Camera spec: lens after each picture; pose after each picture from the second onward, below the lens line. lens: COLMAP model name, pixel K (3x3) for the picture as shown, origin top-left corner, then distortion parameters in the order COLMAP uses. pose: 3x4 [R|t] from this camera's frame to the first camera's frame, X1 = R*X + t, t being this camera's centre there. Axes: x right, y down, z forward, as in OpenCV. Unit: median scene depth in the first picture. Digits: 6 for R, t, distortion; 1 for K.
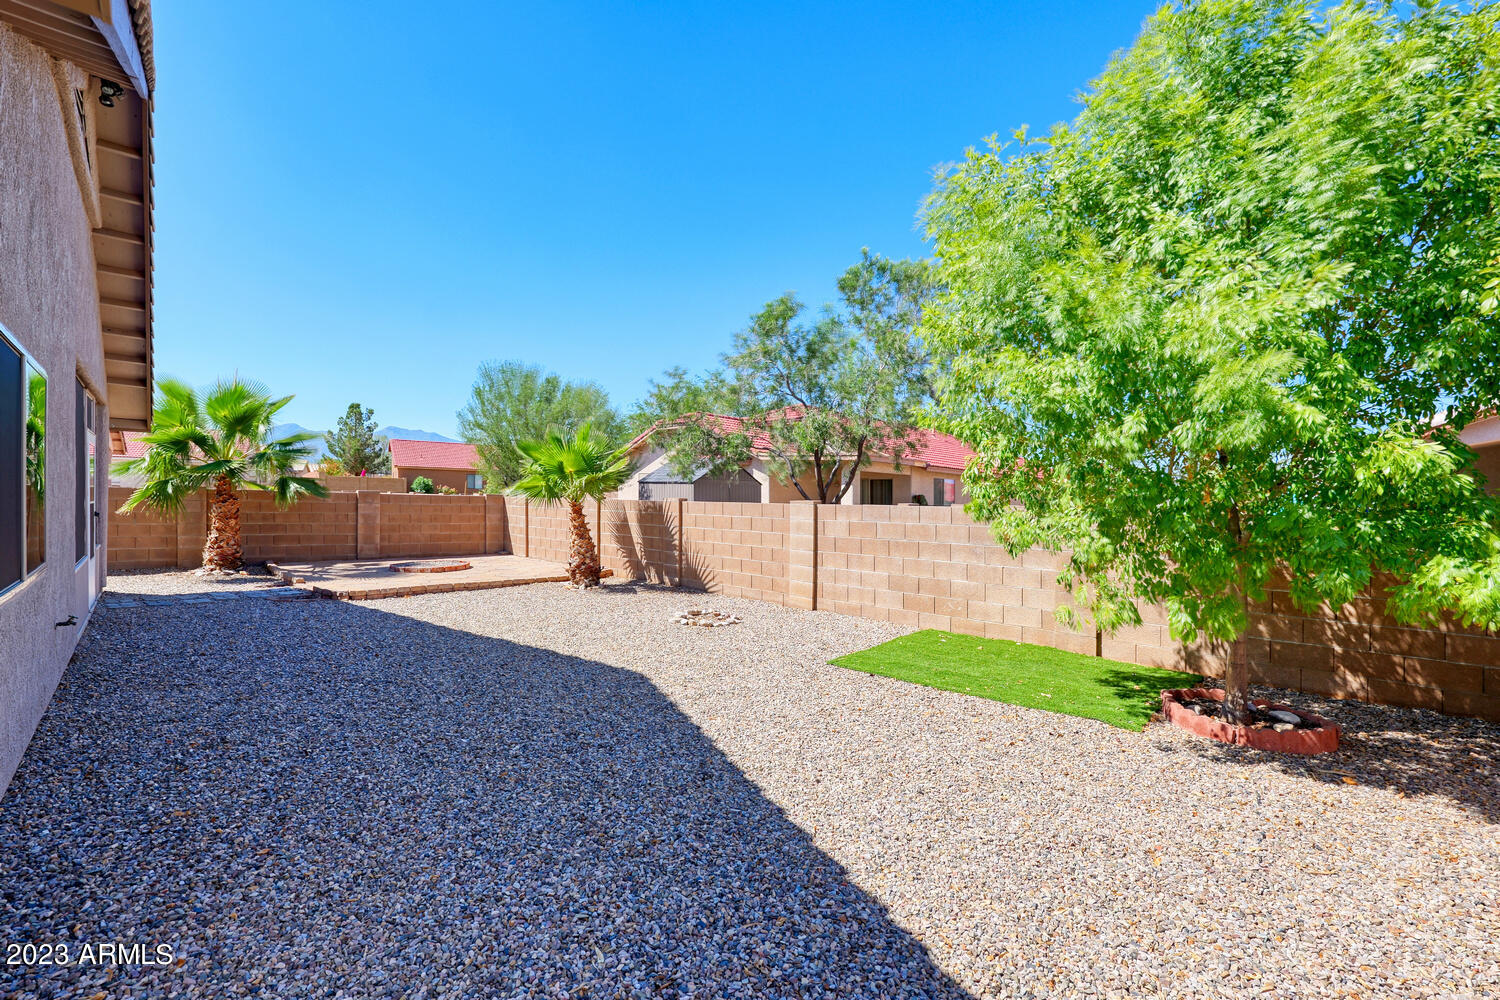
lens RADIAL K [[618.6, 0, 747.6], [0, 618.6, 505.6], [0, 0, 1]] dist [-0.009999, 0.000374]
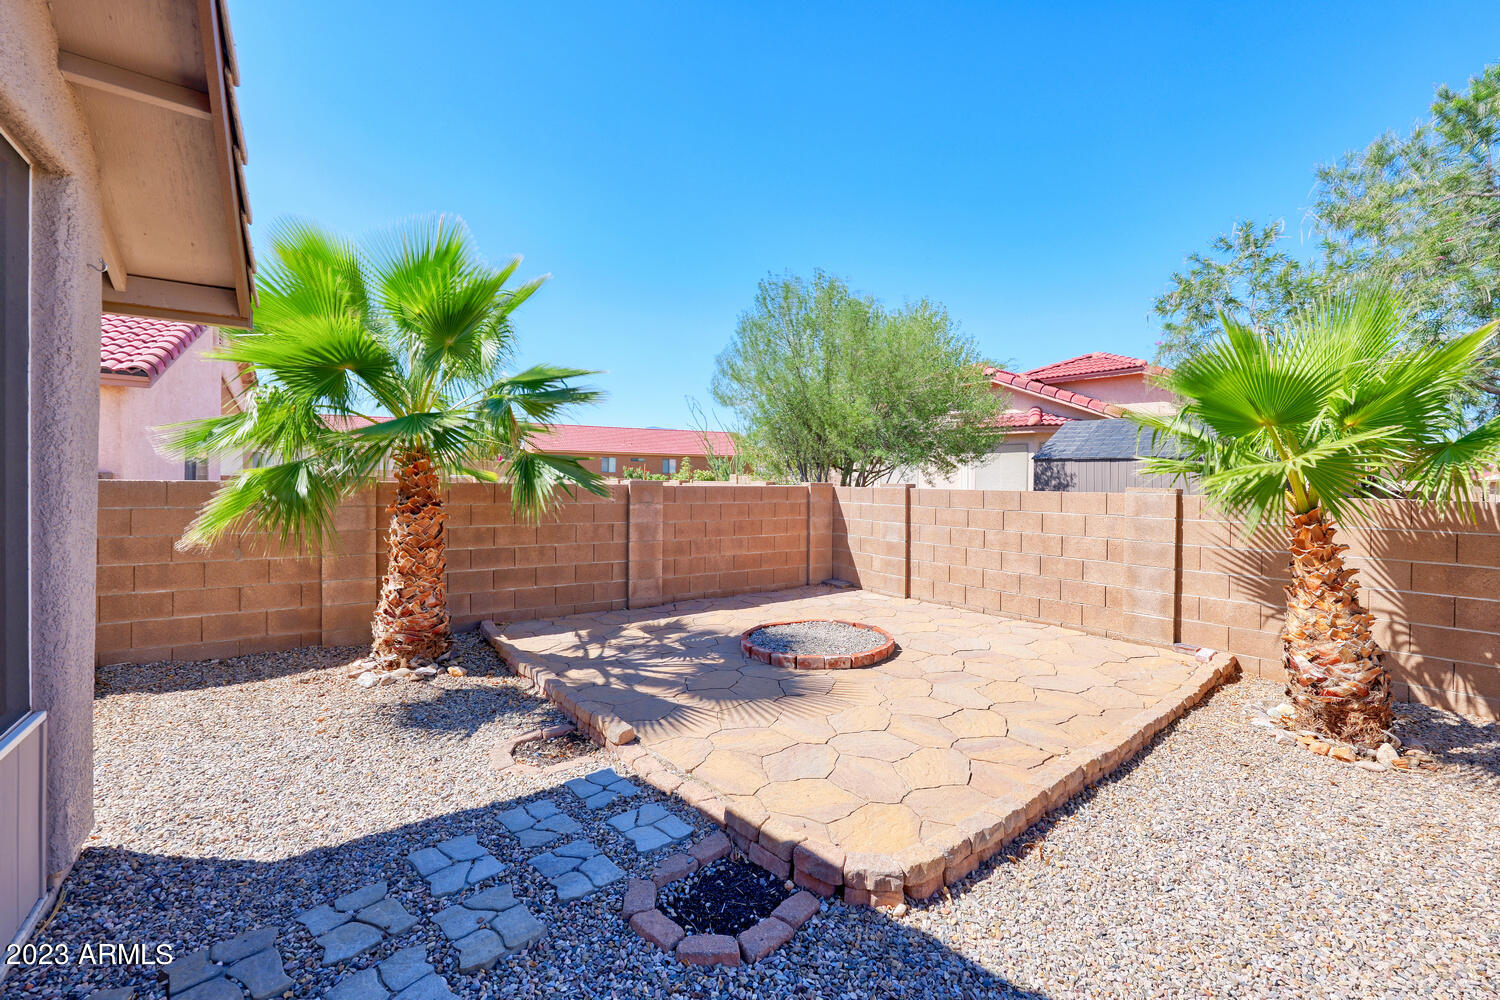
lens RADIAL K [[618.6, 0, 772.8], [0, 618.6, 479.0], [0, 0, 1]] dist [-0.009999, 0.000374]
pose [[0.992182, -0.011124, -0.124300, -0.523950], [0.009552, 0.999867, -0.013238, -0.020534], [0.124431, 0.011947, 0.992156, 0.571301]]
